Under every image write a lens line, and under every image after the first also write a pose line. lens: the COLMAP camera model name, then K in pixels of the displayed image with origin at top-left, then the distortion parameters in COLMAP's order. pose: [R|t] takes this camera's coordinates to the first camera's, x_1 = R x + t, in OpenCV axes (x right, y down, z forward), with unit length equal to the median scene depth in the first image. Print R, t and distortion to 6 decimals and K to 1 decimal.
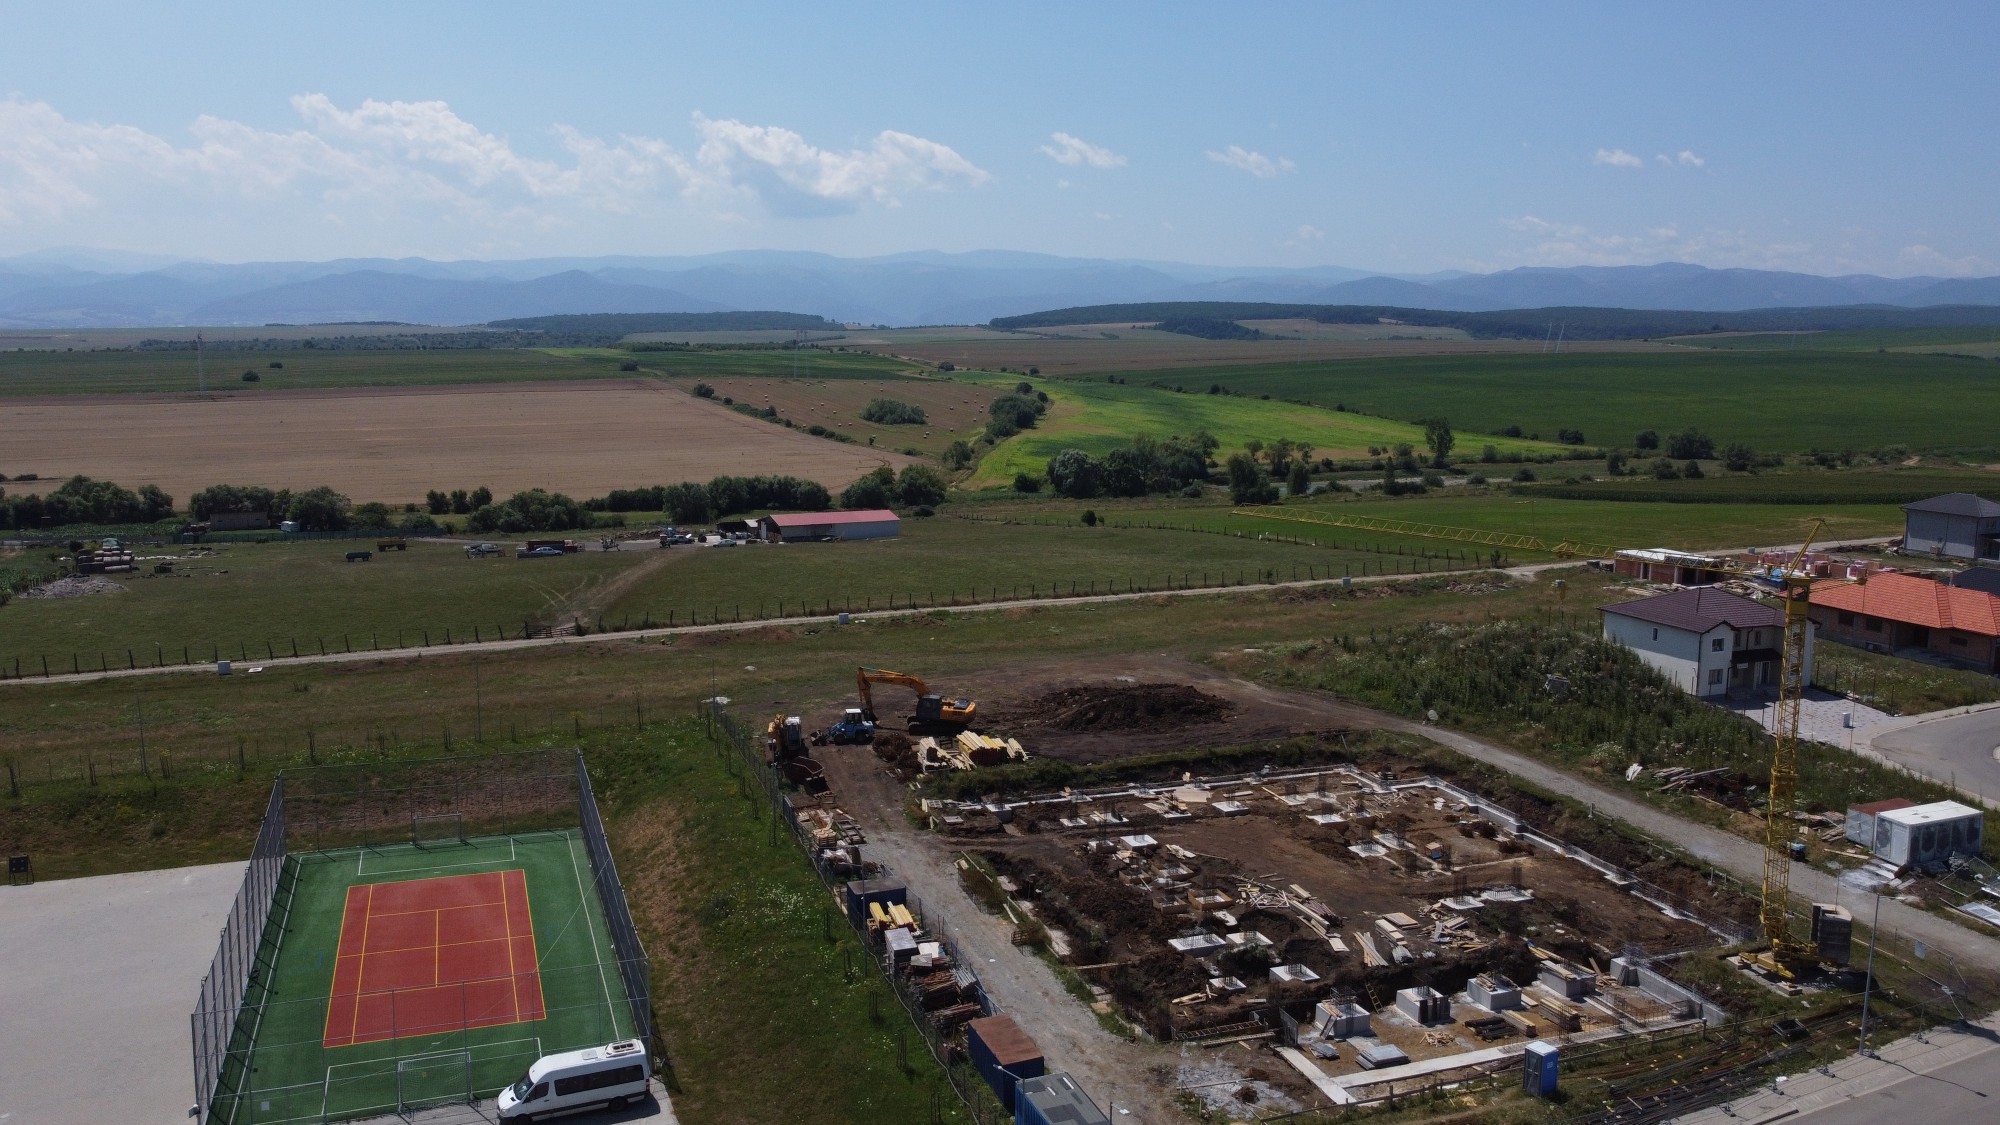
lens RADIAL K [[1473.1, 0, 960.0], [0, 1473.1, 559.3], [0, 0, 1]] dist [0.008272, -0.003447]
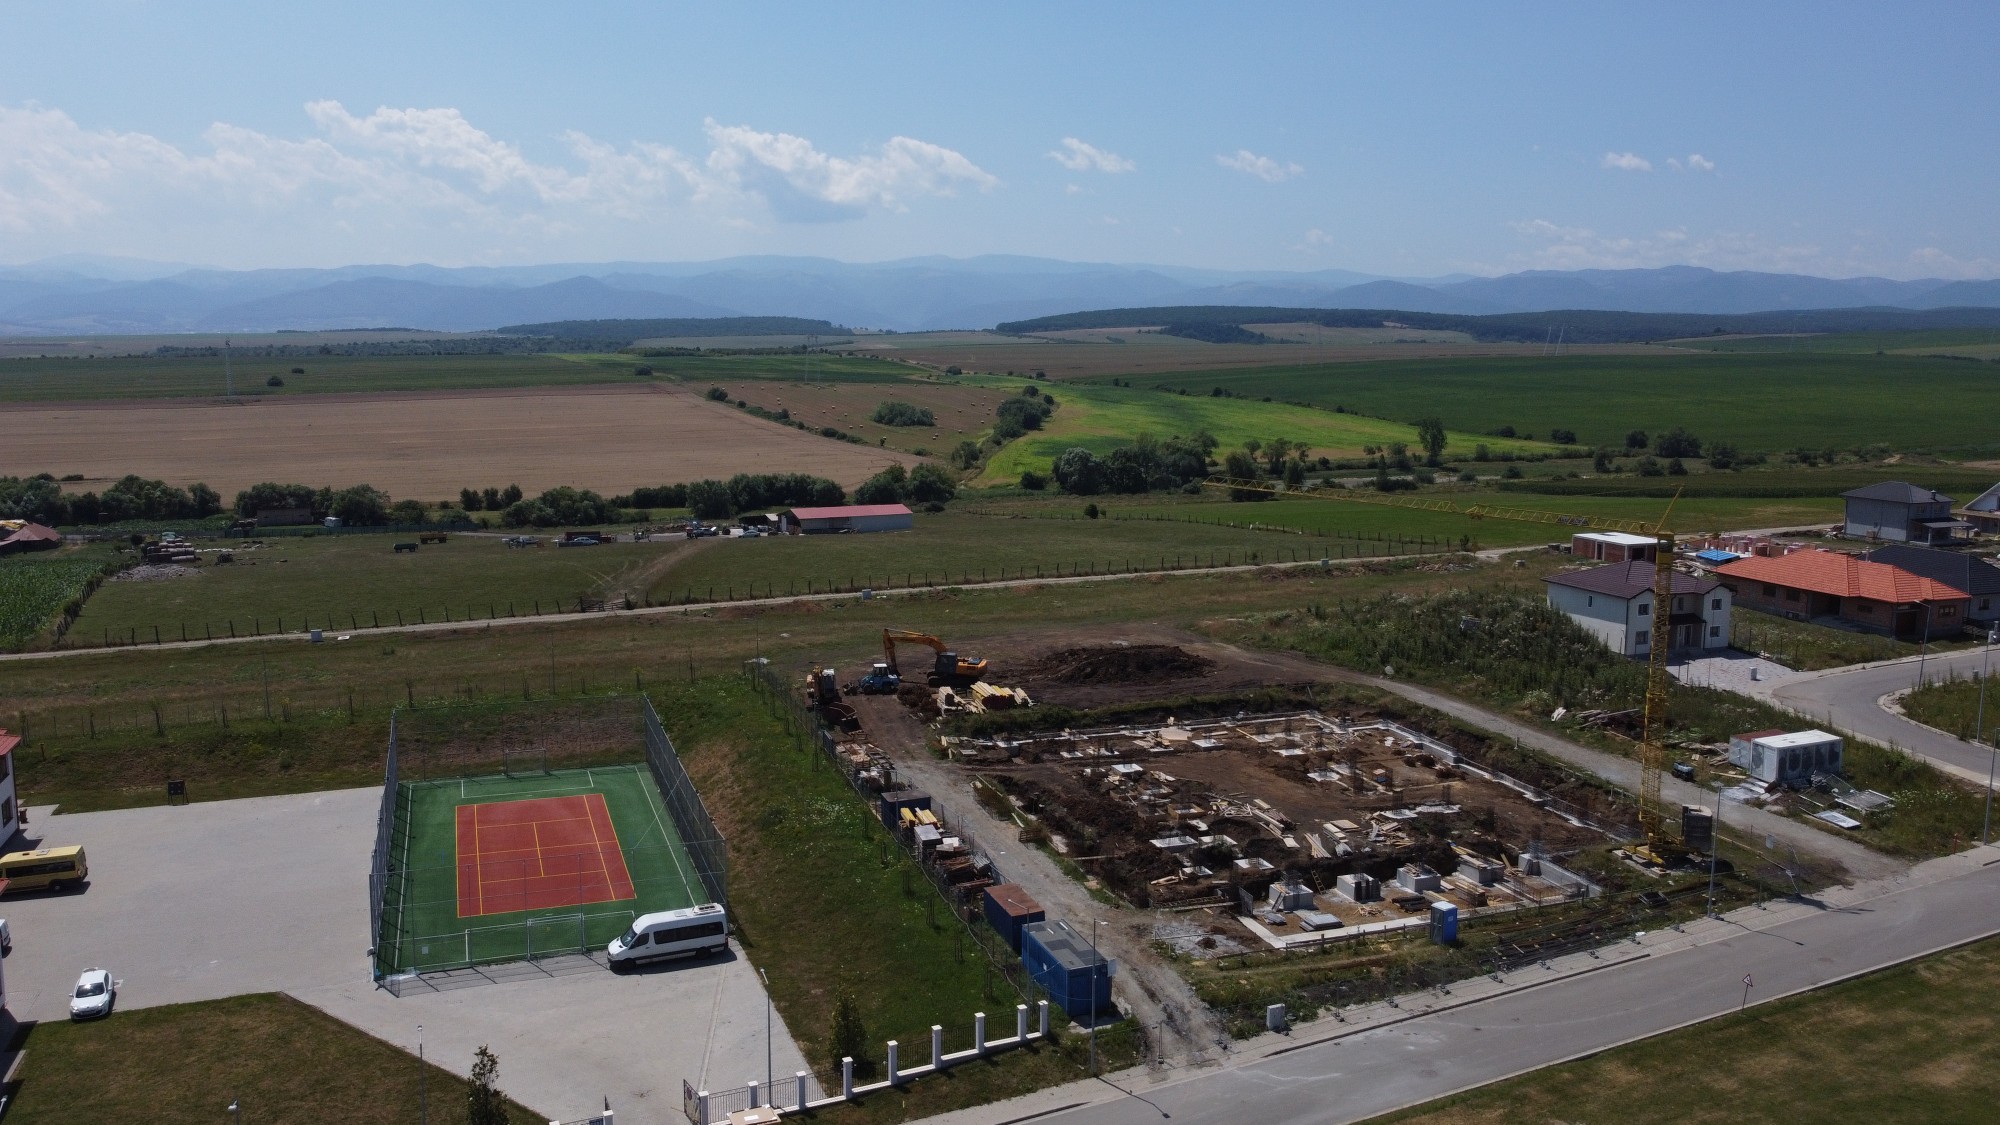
lens RADIAL K [[1473.1, 0, 960.0], [0, 1473.1, 559.3], [0, 0, 1]] dist [0.008272, -0.003447]
pose [[0.999987, -0.001997, -0.004786, -0.004136], [0.001982, 0.999993, -0.003172, 0.020692], [0.004793, 0.003163, 0.999984, -0.123681]]
